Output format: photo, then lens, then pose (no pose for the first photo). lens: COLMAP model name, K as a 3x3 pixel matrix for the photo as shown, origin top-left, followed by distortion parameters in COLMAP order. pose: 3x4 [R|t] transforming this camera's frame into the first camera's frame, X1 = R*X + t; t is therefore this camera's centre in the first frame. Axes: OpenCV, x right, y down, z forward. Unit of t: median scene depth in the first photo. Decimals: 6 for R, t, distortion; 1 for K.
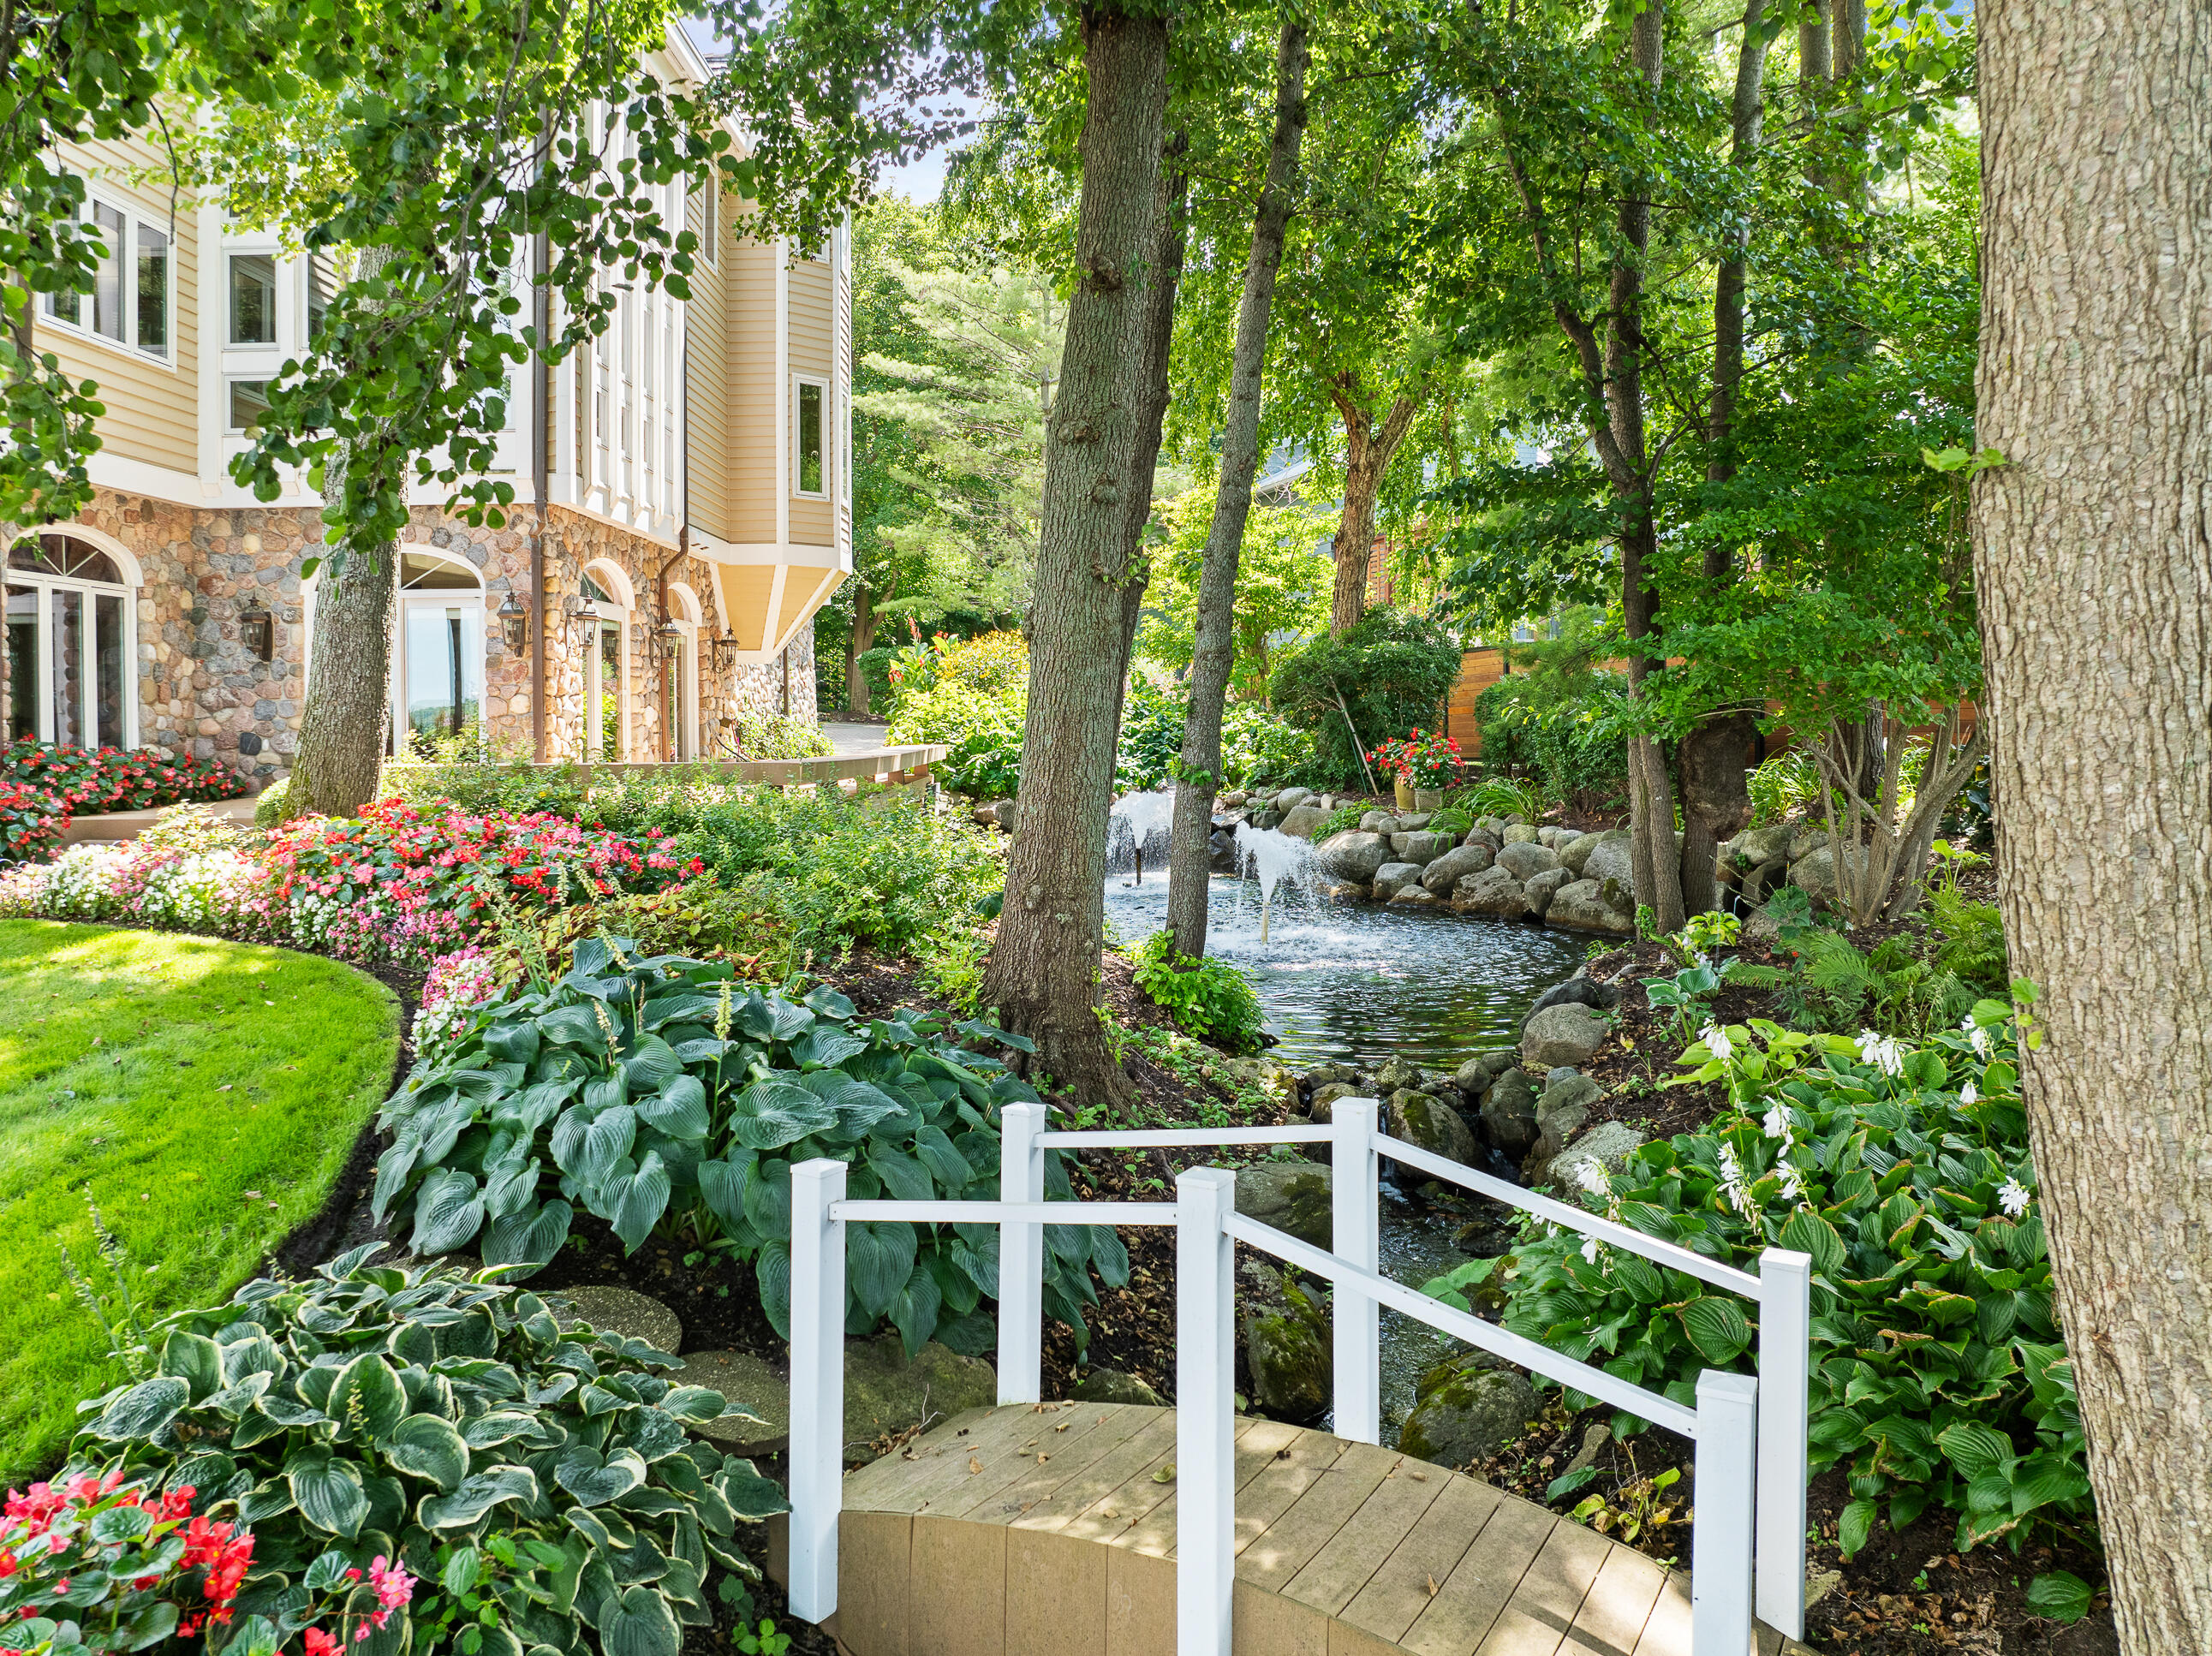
lens RADIAL K [[1554.2, 0, 1105.6], [0, 1554.2, 746.5], [0, 0, 1]] dist [-0.036780, -0.000079]
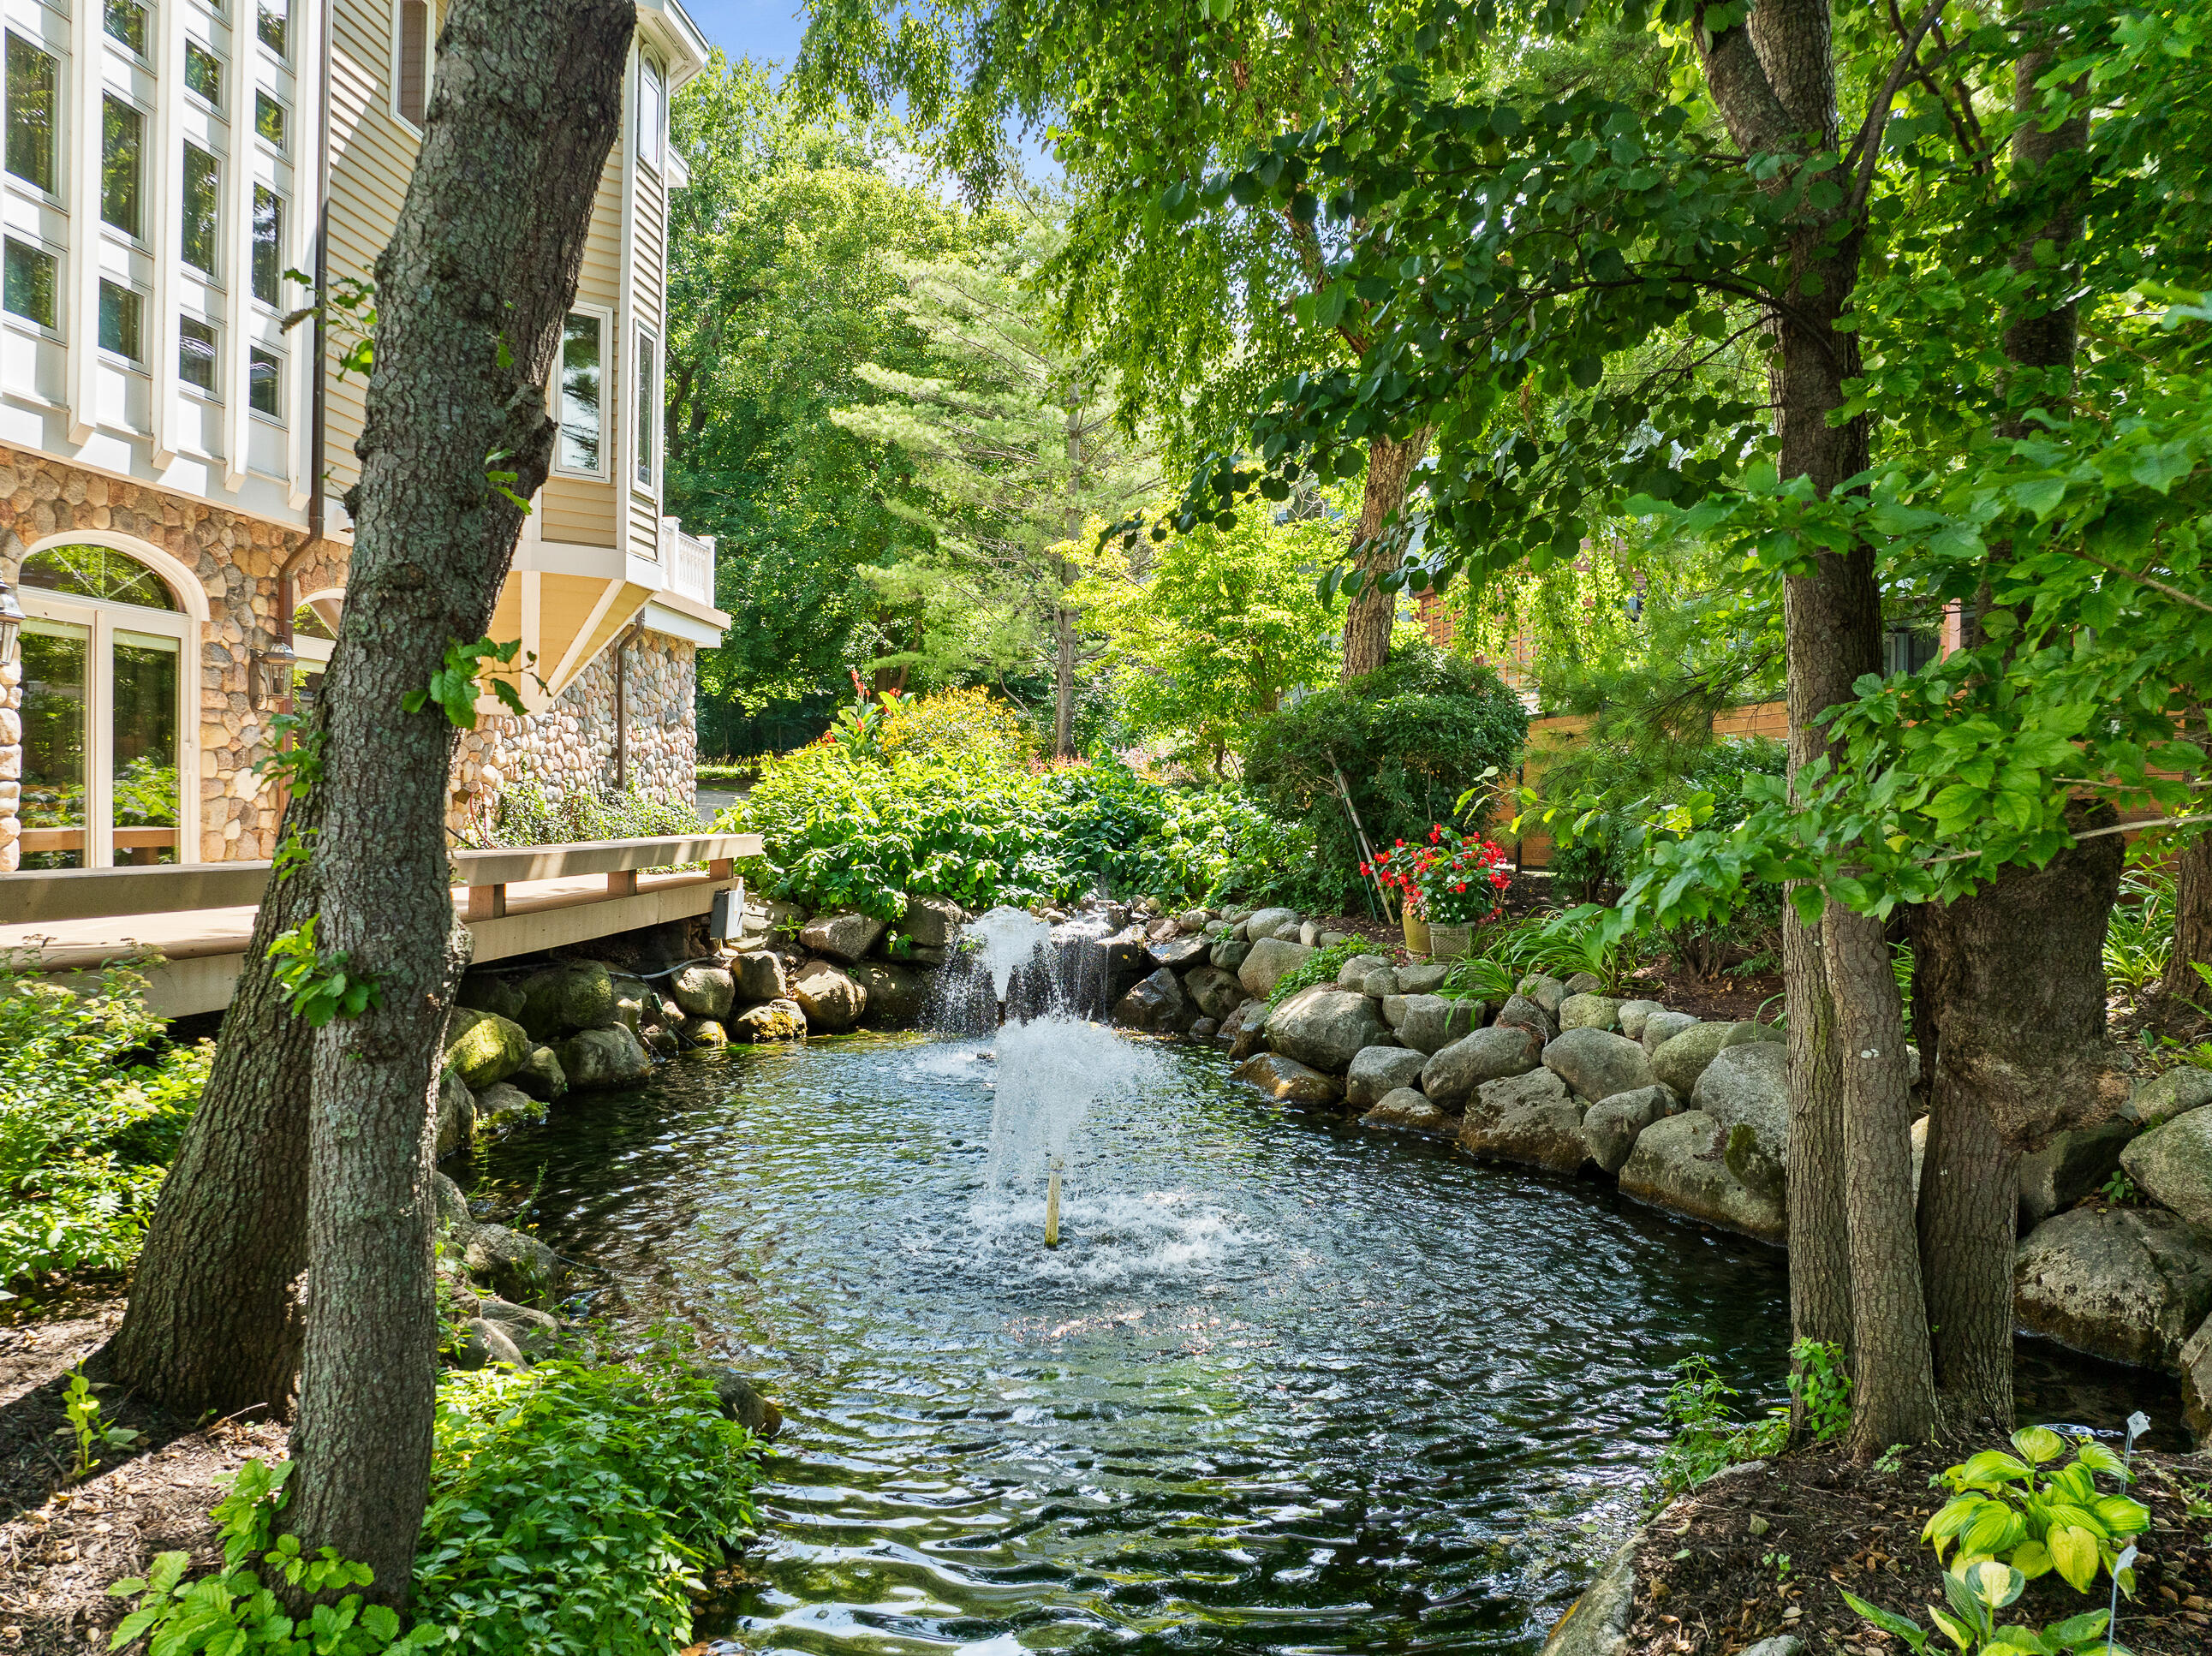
lens RADIAL K [[1597.0, 0, 1106.0], [0, 1597.0, 828.0], [0, 0, 1]] dist [-0.031627, -0.005087]
pose [[0.996975, 0.020277, -0.075029, 0.119458], [-0.020364, 0.999793, -0.000391, -0.008010], [0.075005, 0.001918, 0.997181, 0.356853]]
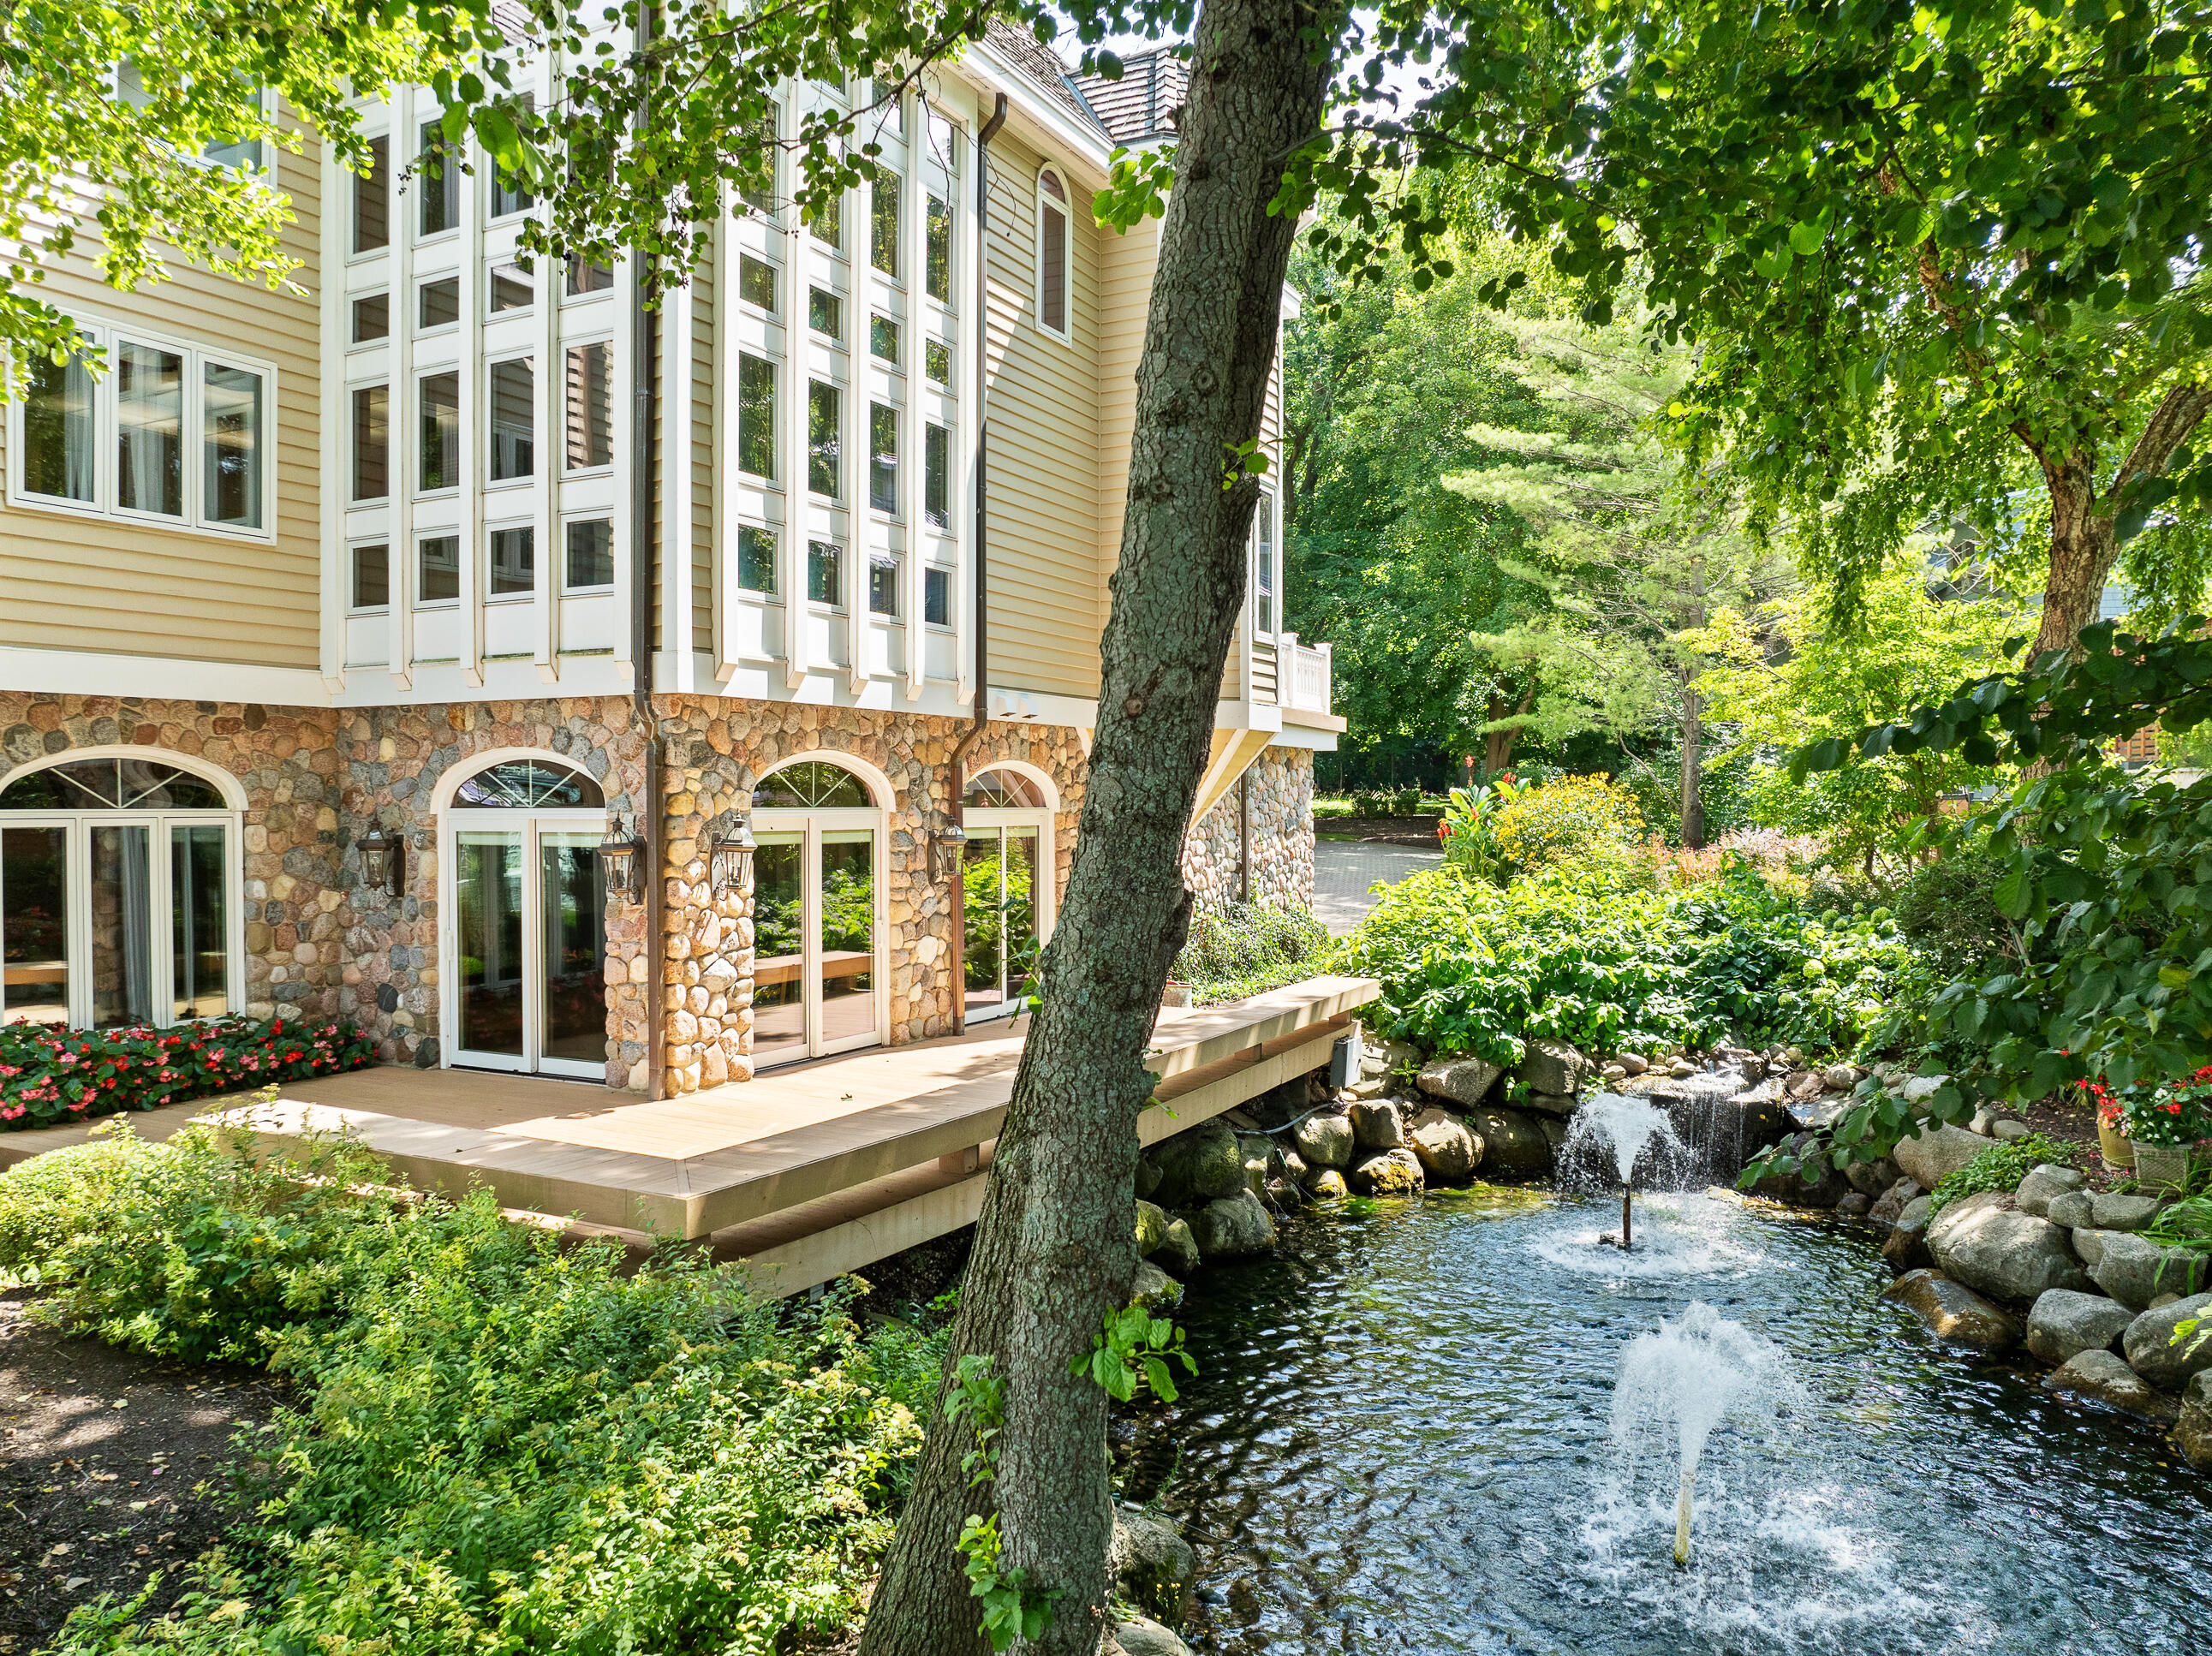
lens RADIAL K [[1581.1, 0, 1106.0], [0, 1581.1, 828.0], [0, 0, 1]] dist [-0.030990, -0.003846]
pose [[0.897339, 0.012248, -0.441172, 0.117690], [-0.013572, 0.999908, 0.000153, -0.079277], [0.441133, 0.005850, 0.897423, 0.353528]]
